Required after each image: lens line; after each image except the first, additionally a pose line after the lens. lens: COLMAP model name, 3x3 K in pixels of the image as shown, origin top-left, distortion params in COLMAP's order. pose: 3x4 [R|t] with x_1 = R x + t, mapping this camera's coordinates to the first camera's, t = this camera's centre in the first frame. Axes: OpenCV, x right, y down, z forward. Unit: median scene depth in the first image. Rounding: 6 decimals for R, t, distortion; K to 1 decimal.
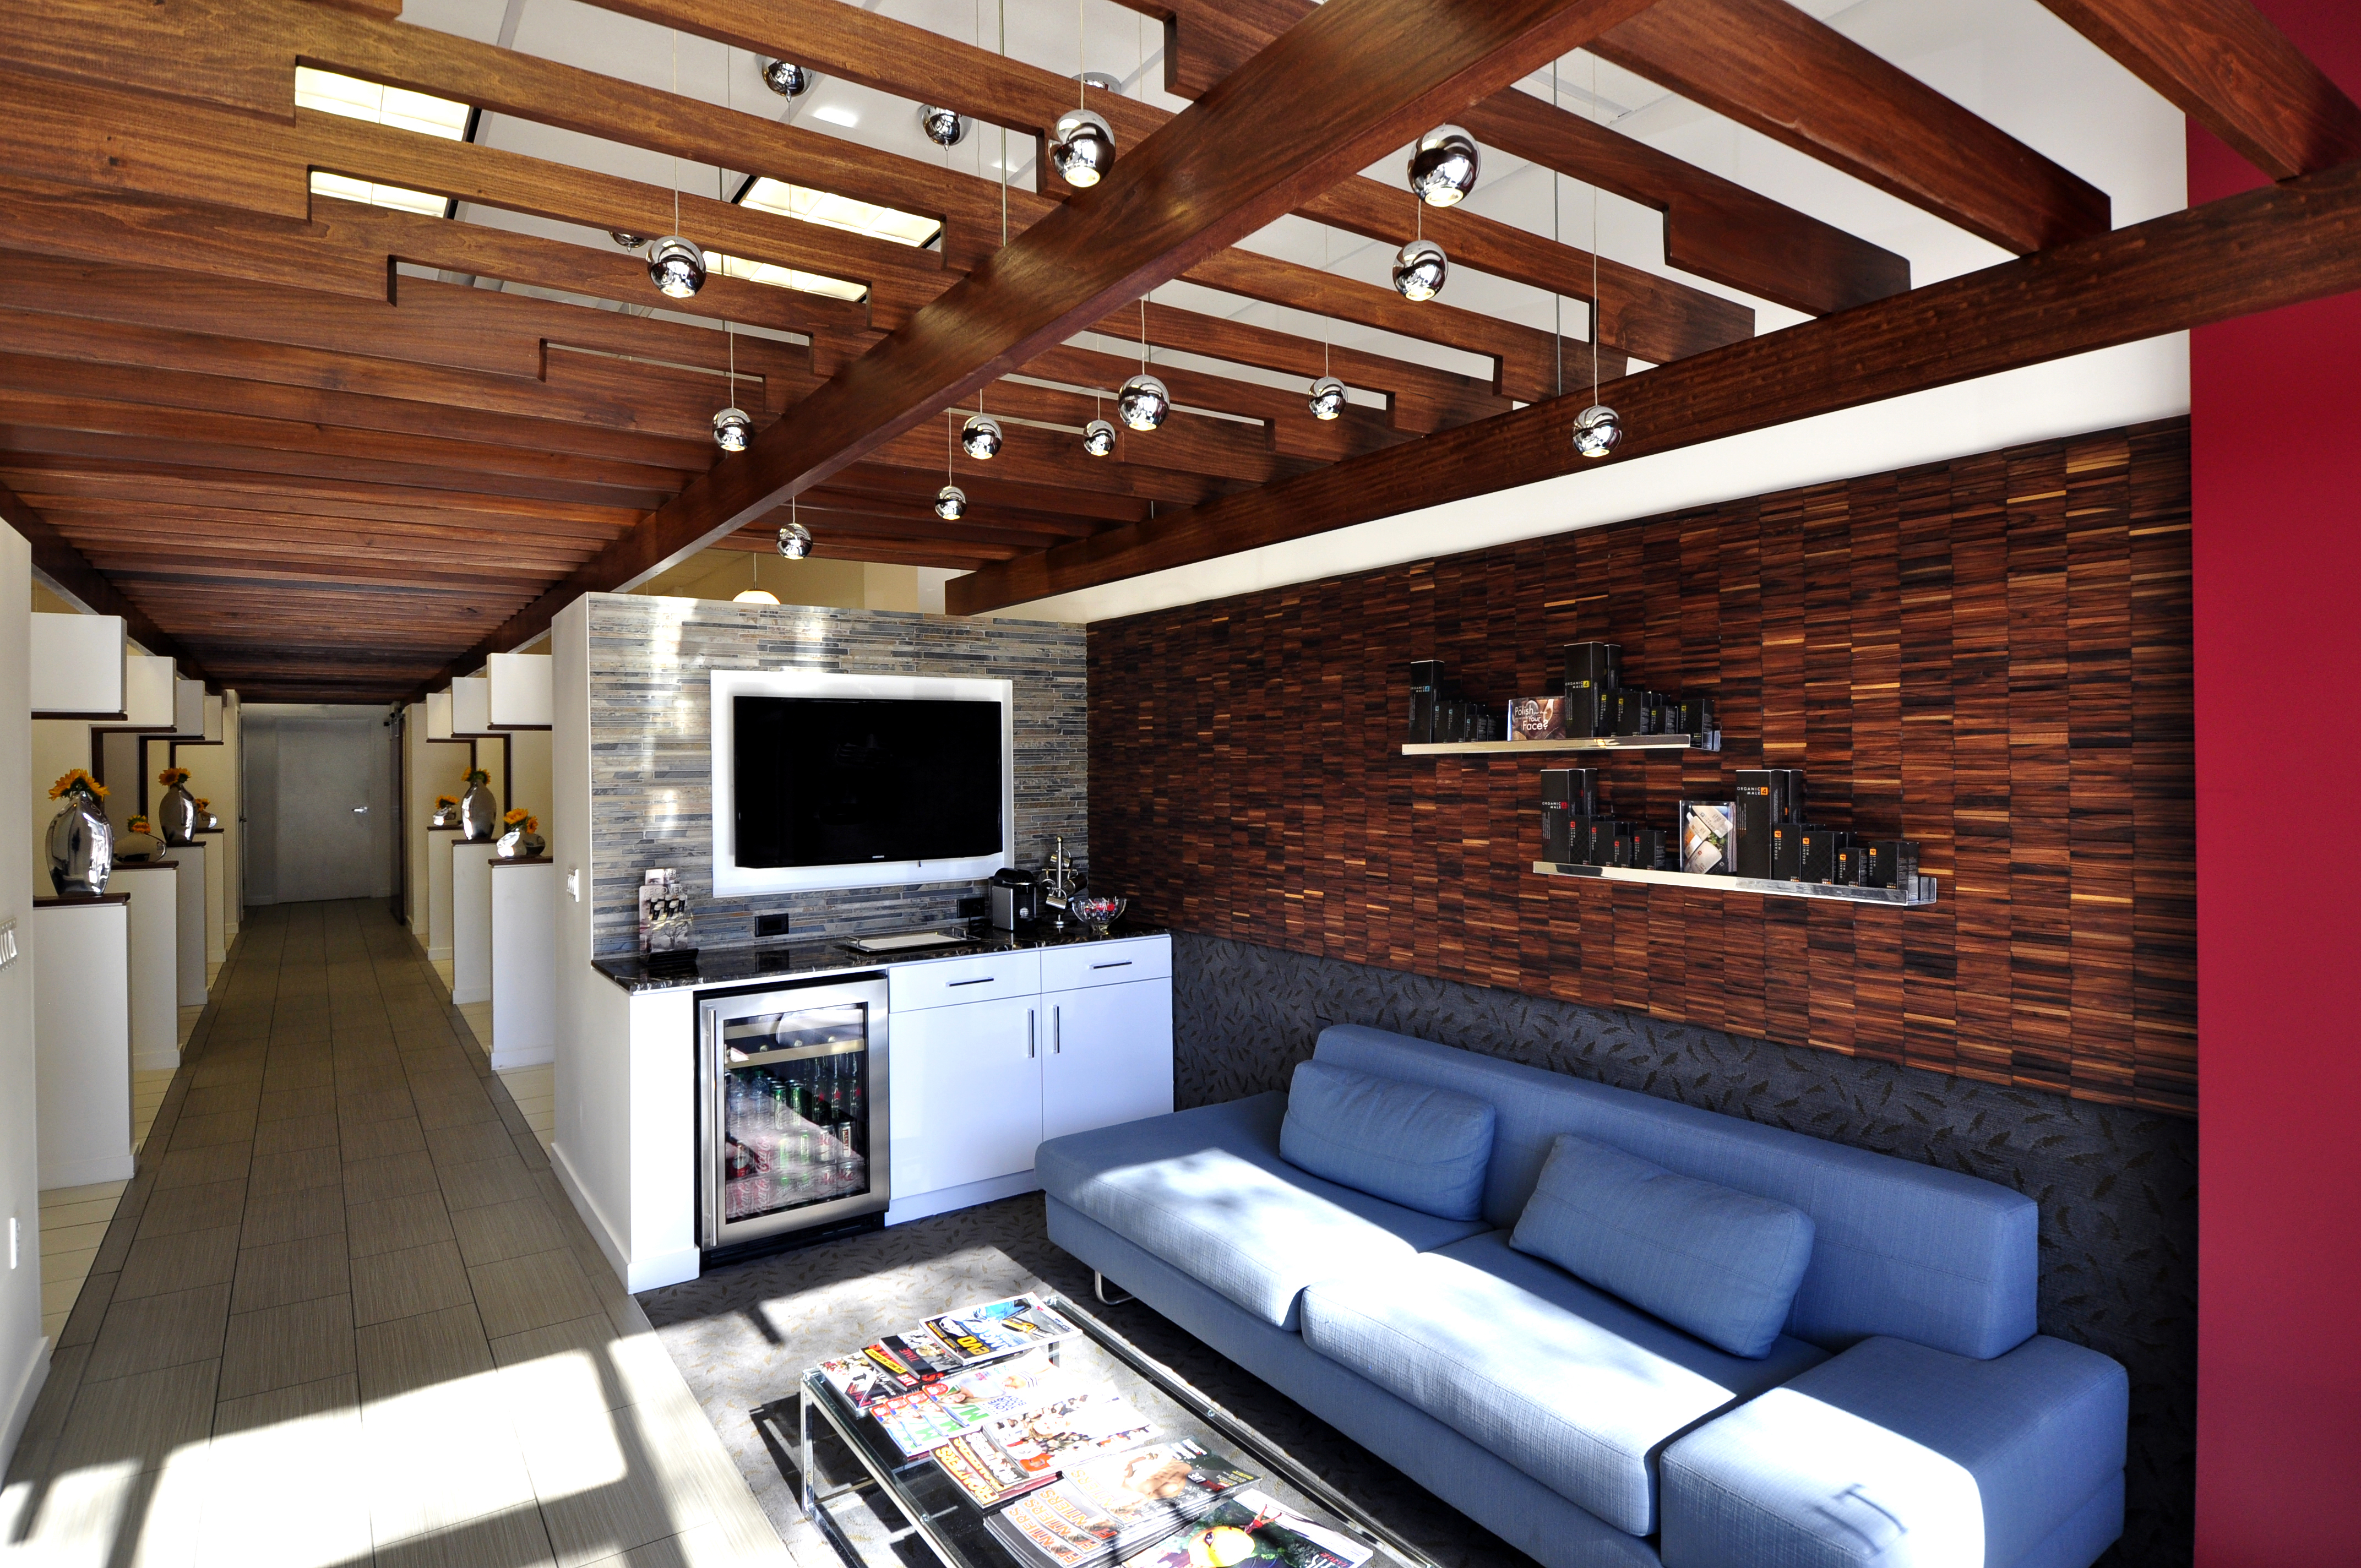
lens RADIAL K [[1243.5, 0, 1176.2], [0, 1243.5, 765.8], [0, 0, 1]] dist [0.005932, -0.000724]
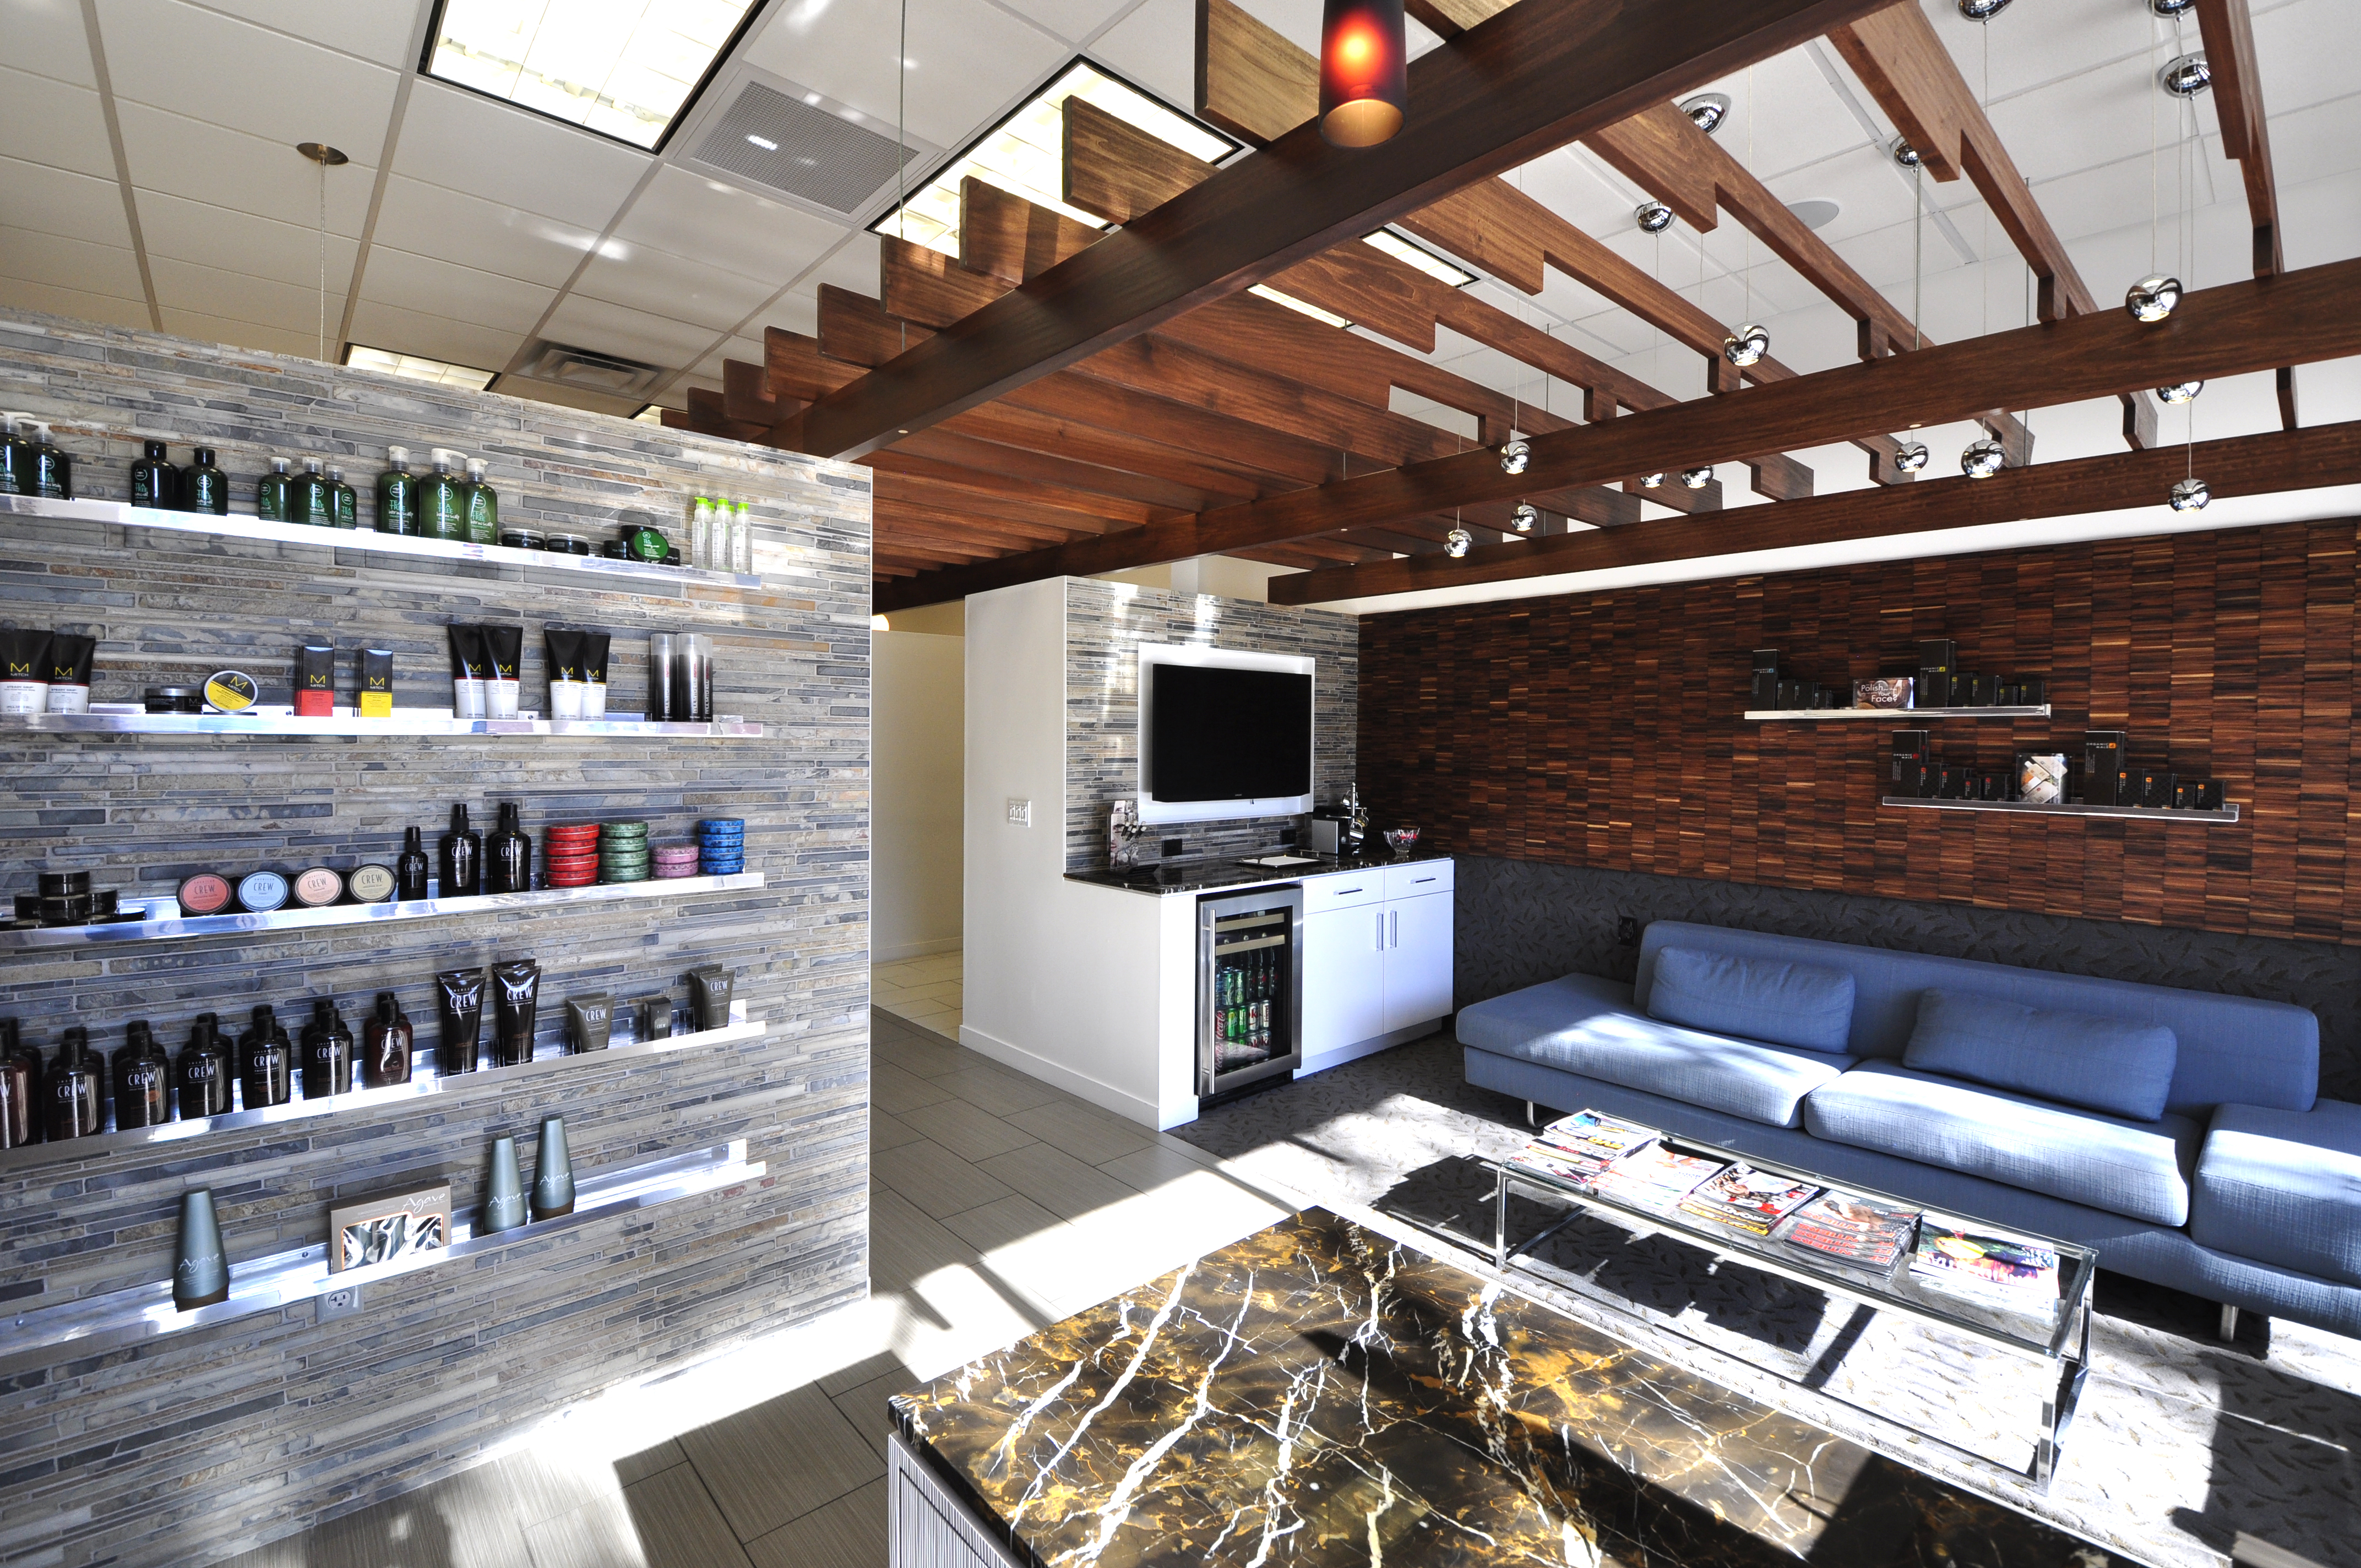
lens RADIAL K [[1028.9, 0, 1133.2], [0, 1028.9, 766.9], [0, 0, 1]] dist [-0.027788, -0.002187]
pose [[0.994421, 0.014734, 0.104452, -0.536437], [-0.017366, 0.999553, 0.024330, 0.024926], [-0.104047, -0.026009, 0.994232, -0.027618]]
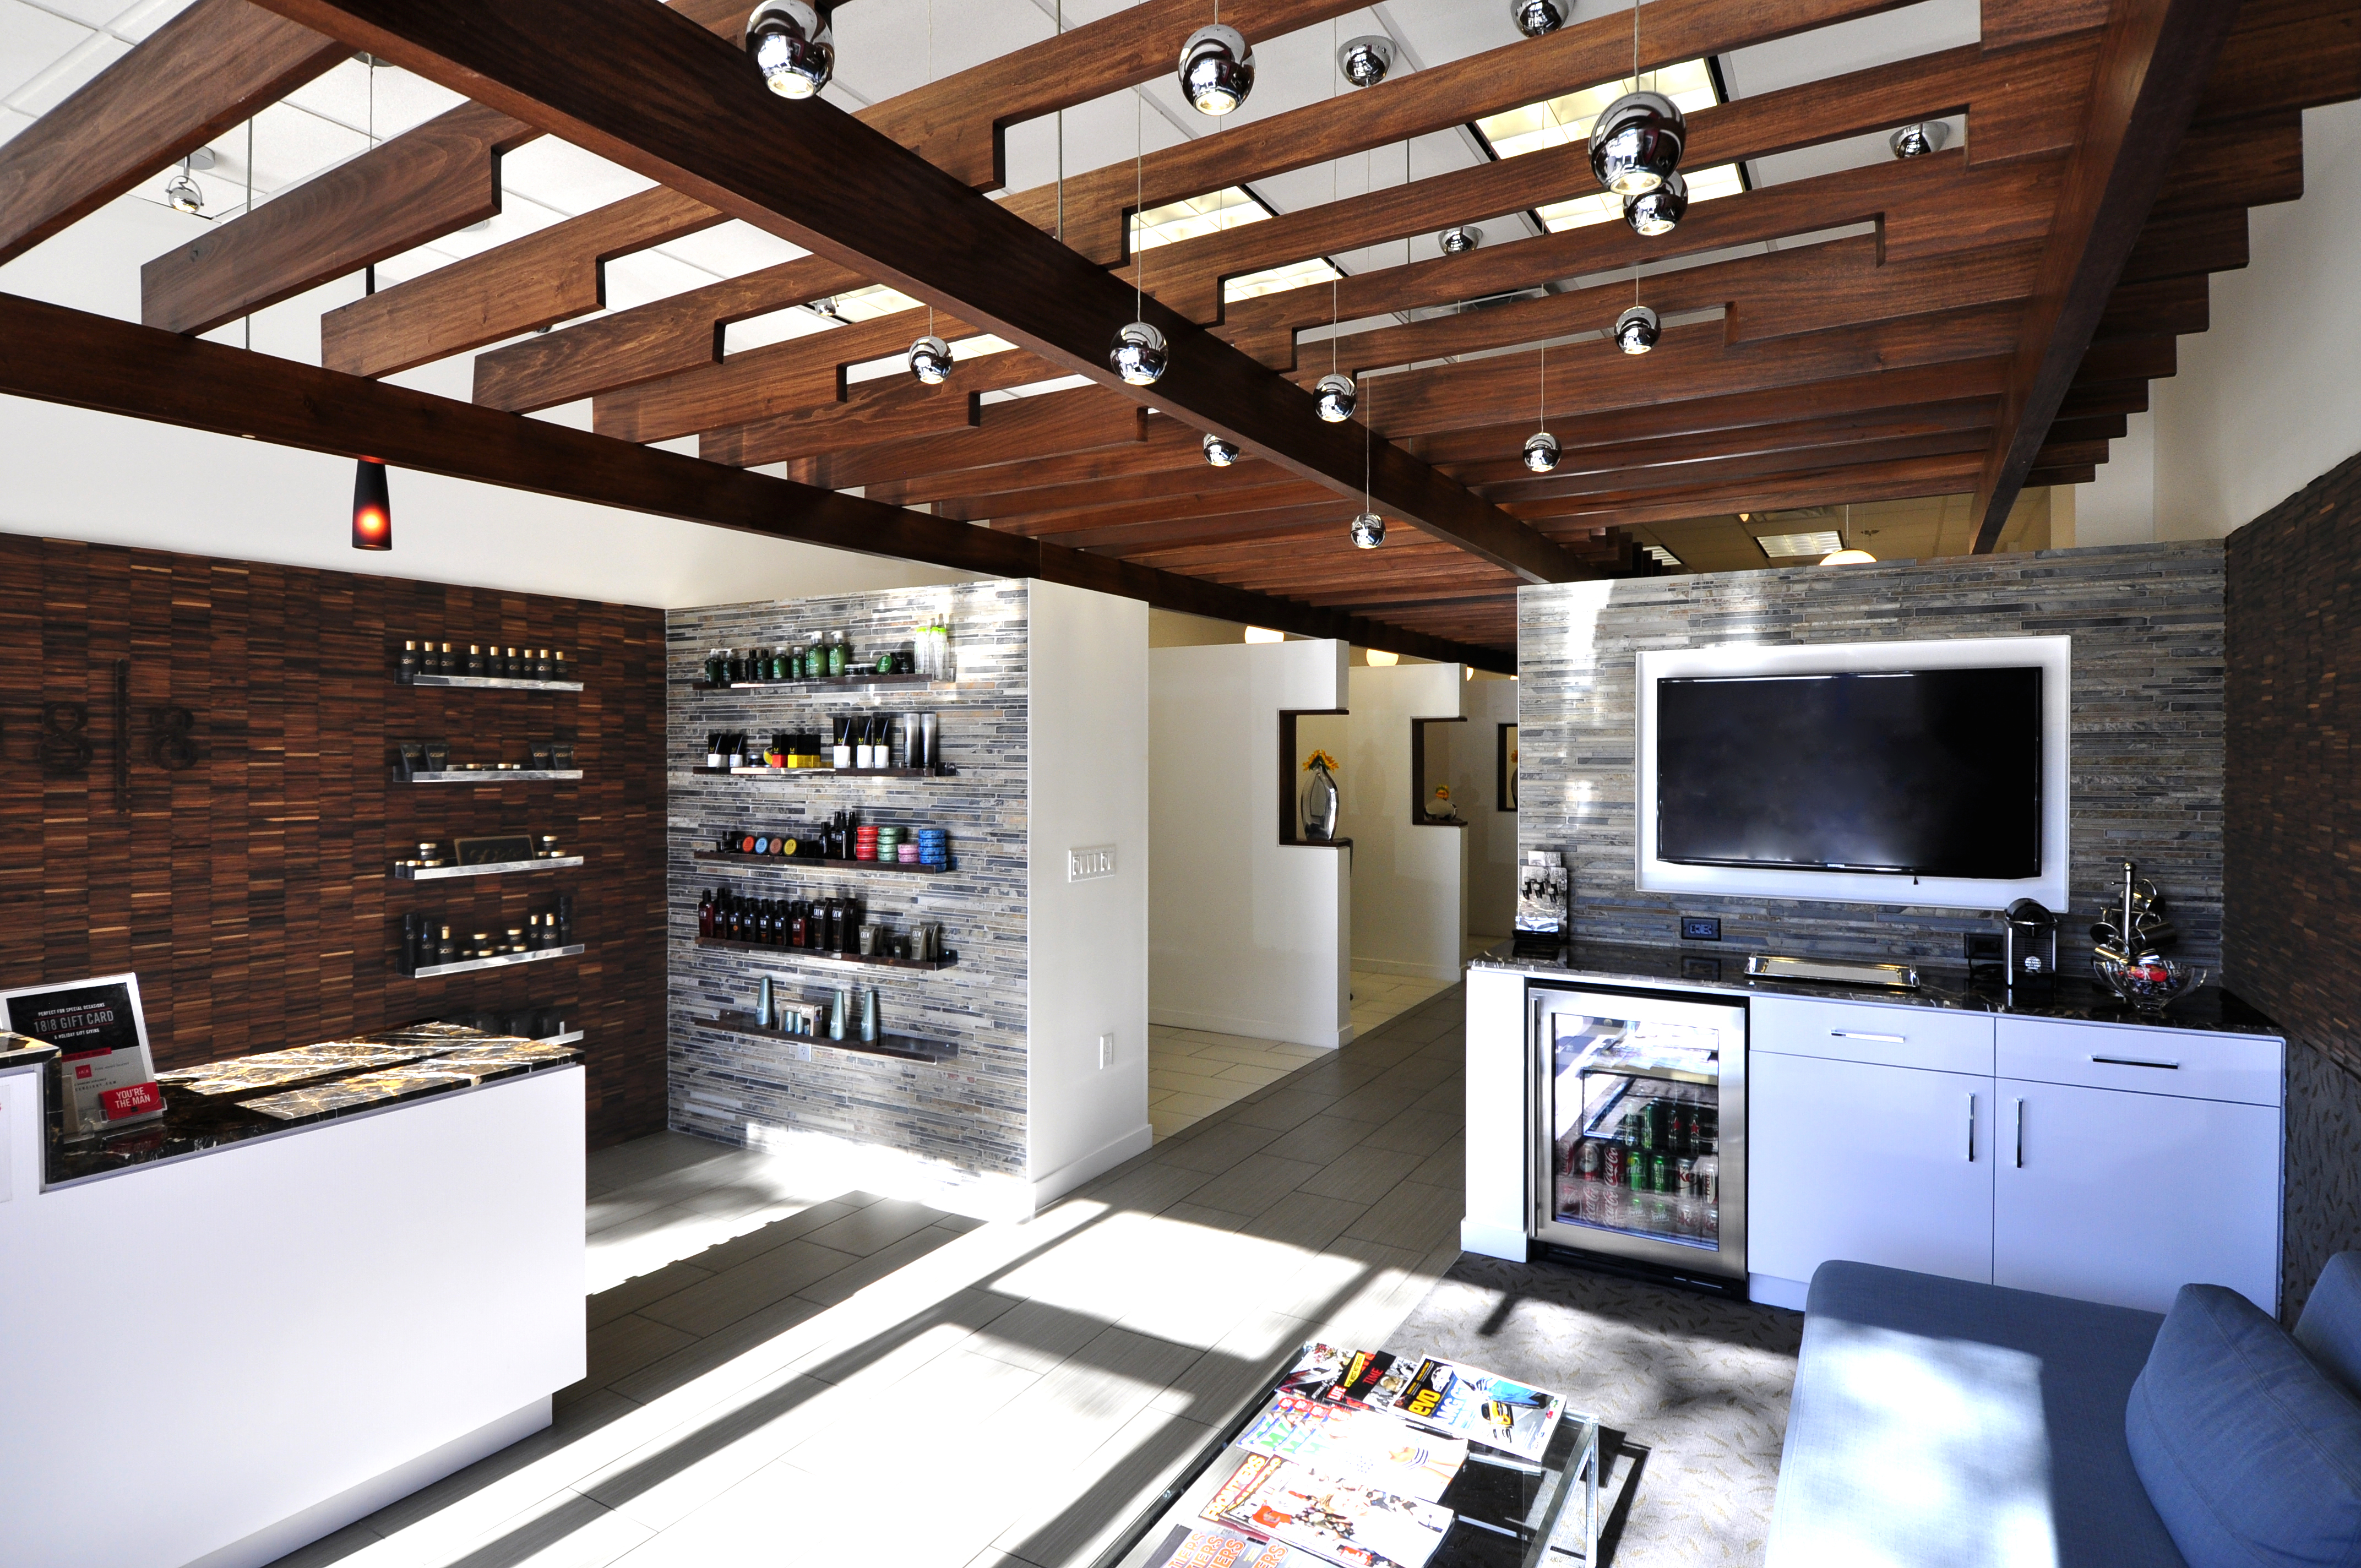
lens RADIAL K [[1243.5, 0, 1172.0], [0, 1243.5, 759.2], [0, 0, 1]] dist [0.005932, -0.000724]
pose [[0.412623, 0.015924, -0.910763, 0.386378], [-0.006208, 0.999873, 0.014669, -0.007274], [0.910881, -0.000399, 0.412670, 0.311220]]
